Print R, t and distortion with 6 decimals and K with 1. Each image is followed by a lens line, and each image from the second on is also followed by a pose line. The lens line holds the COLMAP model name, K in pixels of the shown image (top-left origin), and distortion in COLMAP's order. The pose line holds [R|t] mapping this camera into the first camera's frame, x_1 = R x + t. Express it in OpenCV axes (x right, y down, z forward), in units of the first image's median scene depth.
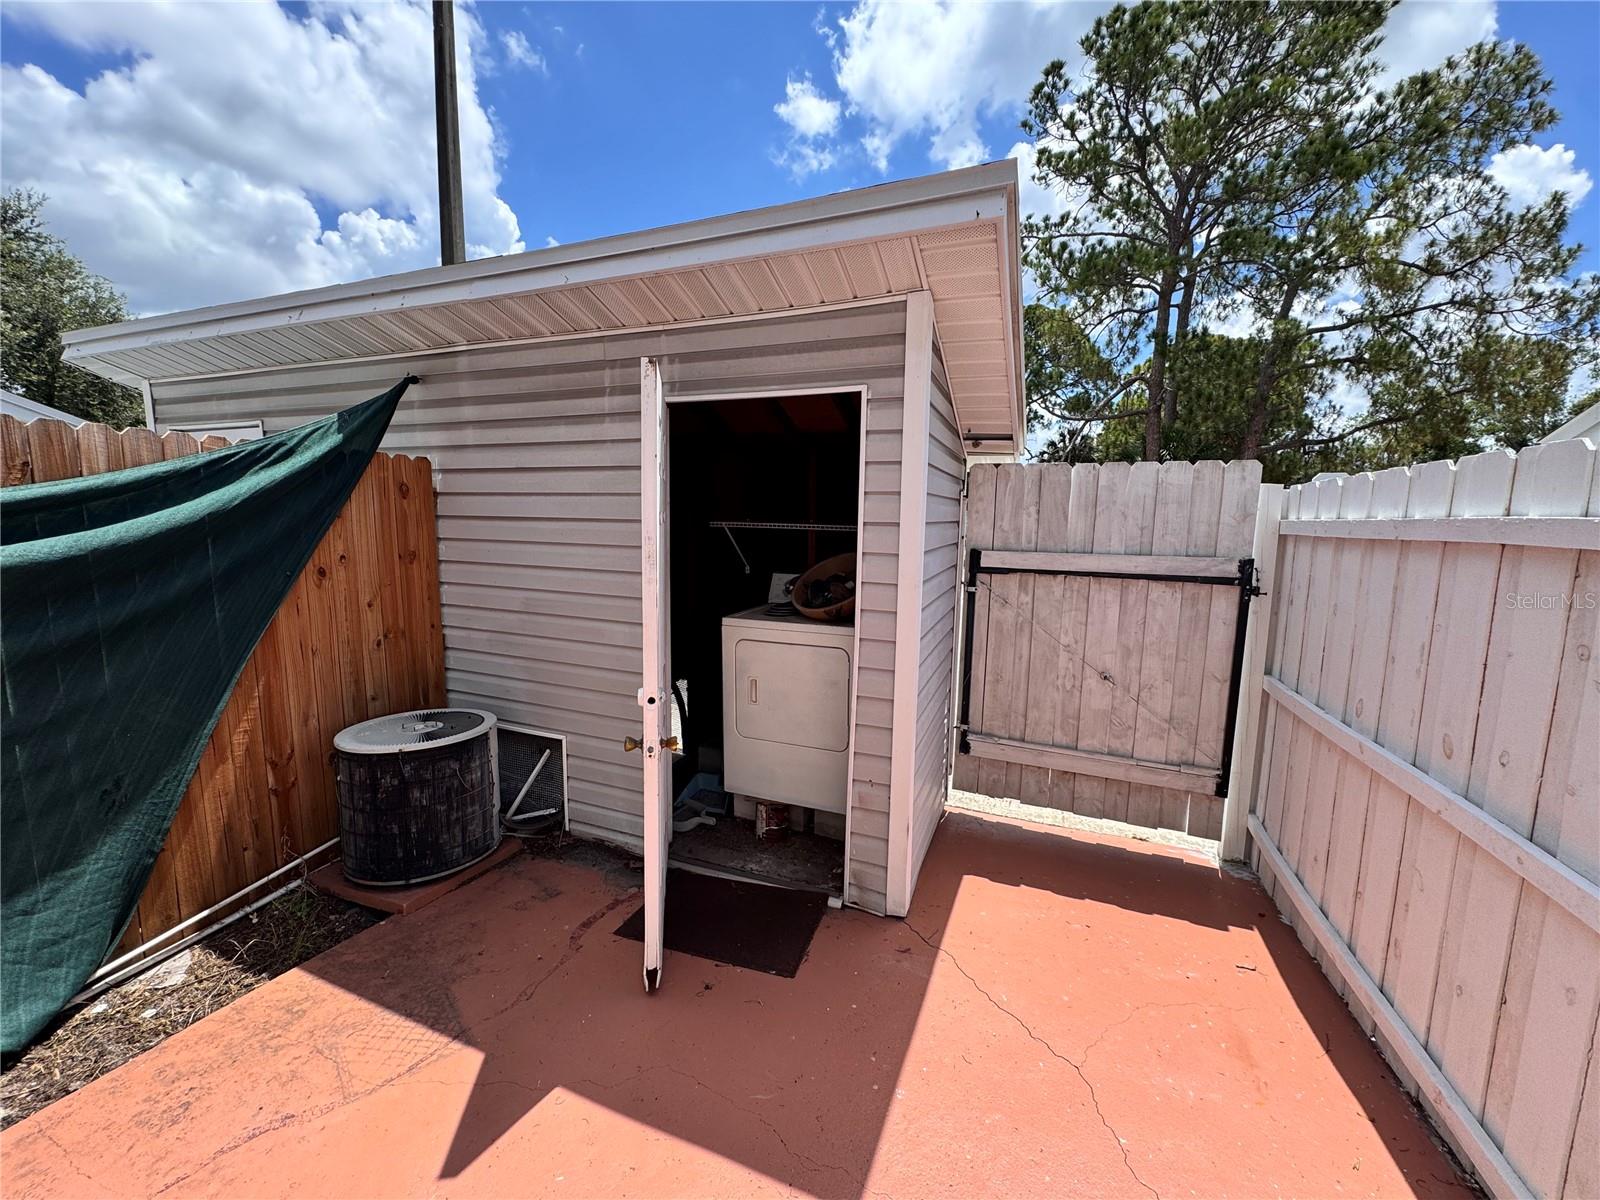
lens RADIAL K [[639.2, 0, 798.4], [0, 639.2, 597.9], [0, 0, 1]] dist [-0.001530, -0.000285]
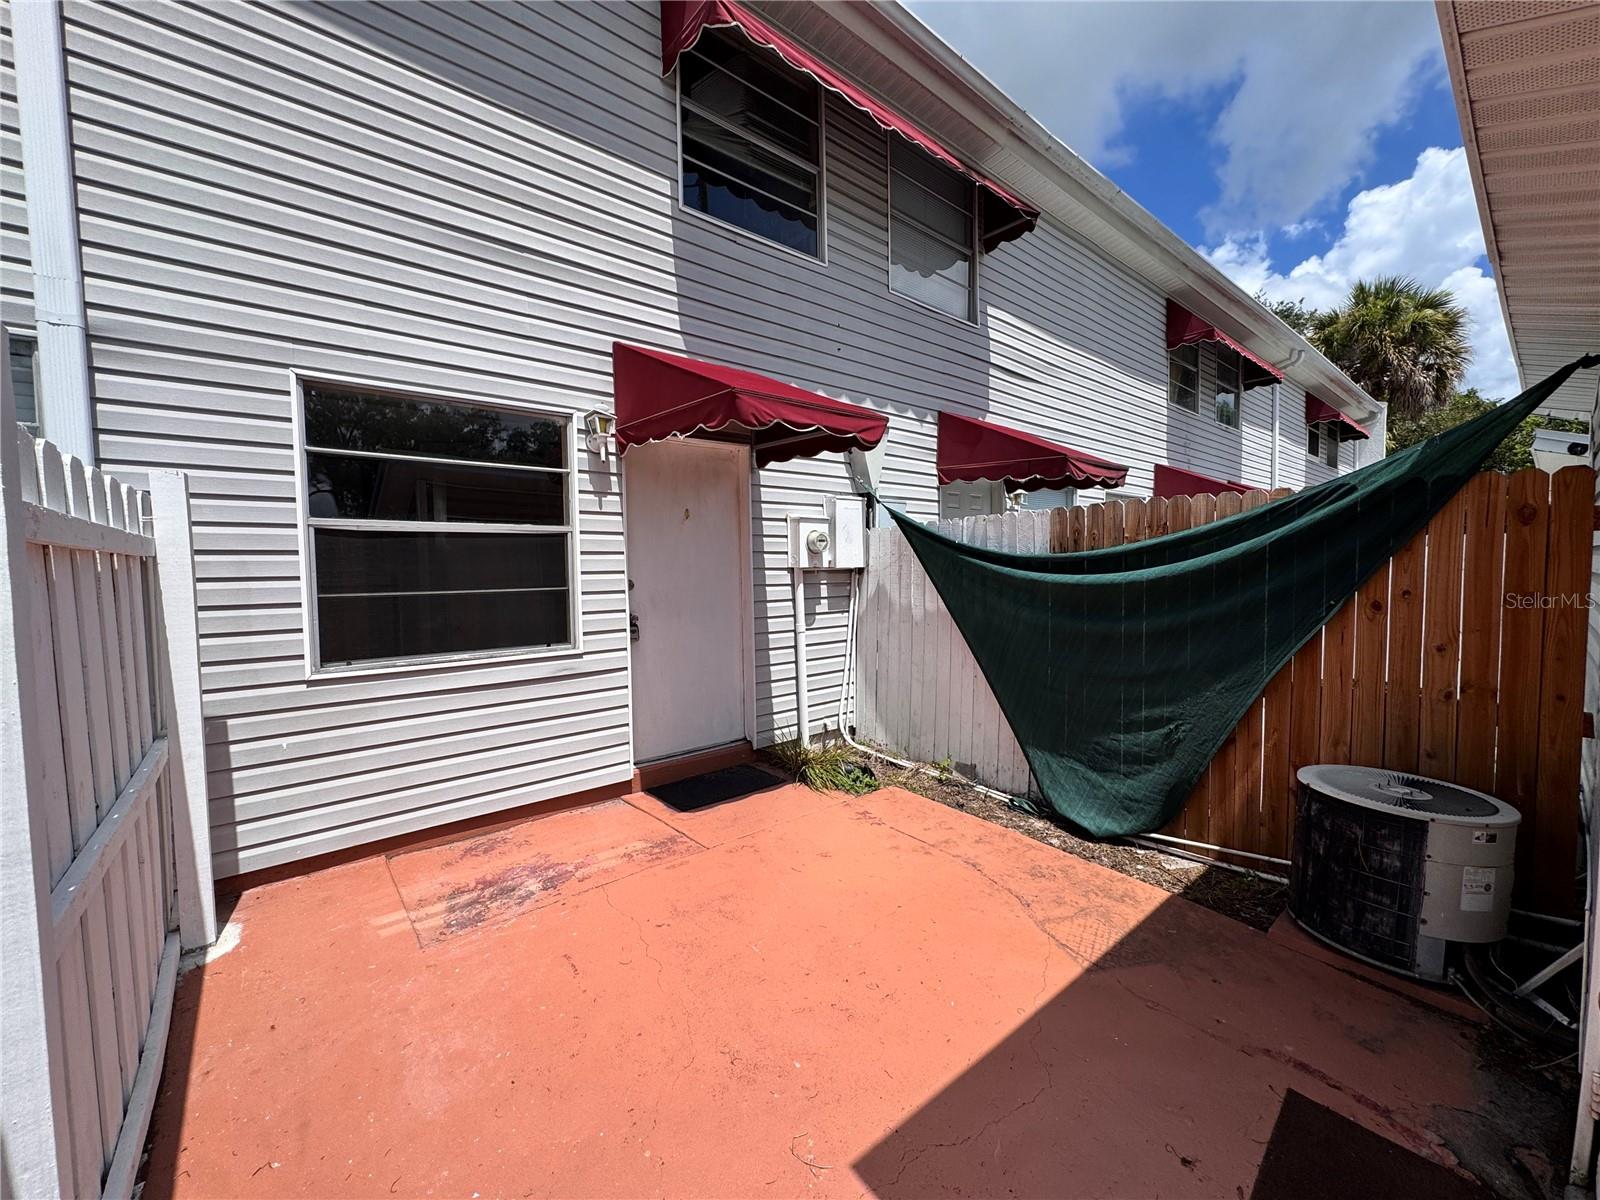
lens RADIAL K [[629.7, 0, 804.2], [0, 629.7, 595.0], [0, 0, 1]] dist [0.000573, -0.000029]
pose [[-0.464321, 0.031579, -0.885104, 0.609742], [-0.113644, 0.988979, 0.094902, -0.055150], [0.878346, 0.144651, -0.455615, 0.747773]]
